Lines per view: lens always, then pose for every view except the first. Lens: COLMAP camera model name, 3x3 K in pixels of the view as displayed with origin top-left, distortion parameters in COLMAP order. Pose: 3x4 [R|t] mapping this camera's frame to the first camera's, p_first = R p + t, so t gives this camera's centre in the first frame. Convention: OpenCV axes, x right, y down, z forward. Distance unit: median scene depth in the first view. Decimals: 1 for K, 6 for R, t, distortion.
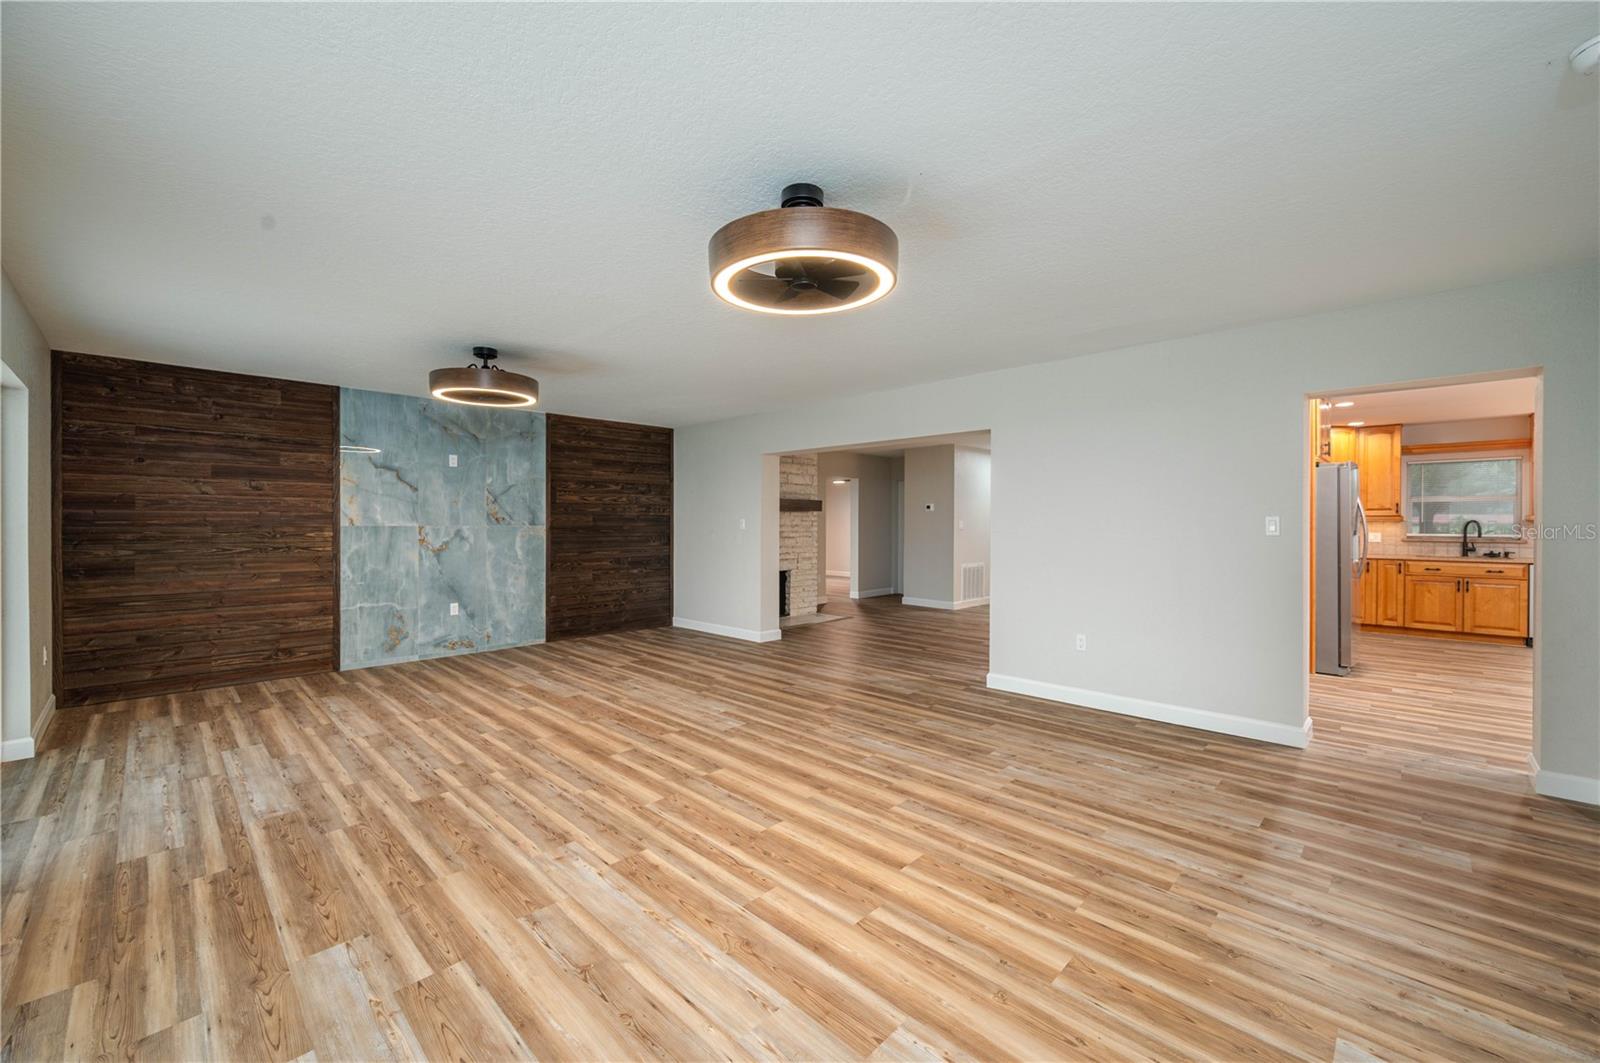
lens RADIAL K [[623.1, 0, 807.4], [0, 623.1, 528.1], [0, 0, 1]] dist [-0.000109, 0.000028]
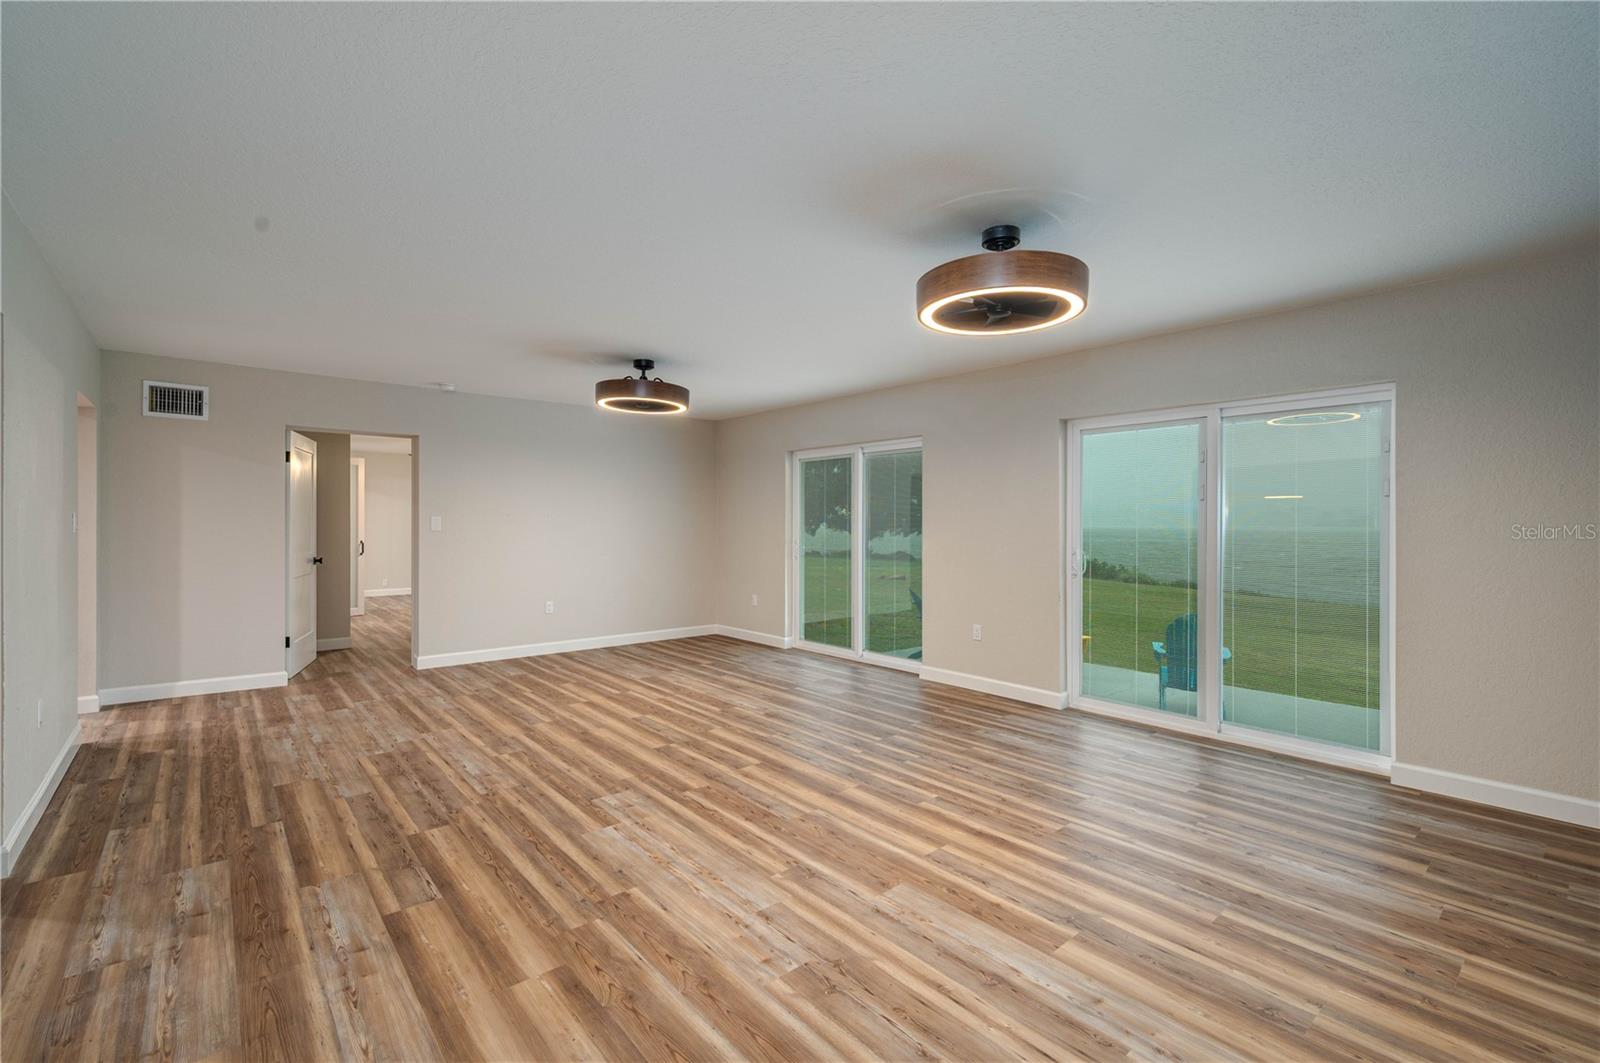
lens RADIAL K [[688.9, 0, 800.9], [0, 688.9, 525.2], [0, 0, 1]] dist [-0.000184, 0.000035]
pose [[-0.994473, -0.004050, 0.104914, -0.473869], [-0.002678, 0.999909, 0.013221, -0.016816], [-0.104958, 0.012867, -0.994393, 1.989483]]
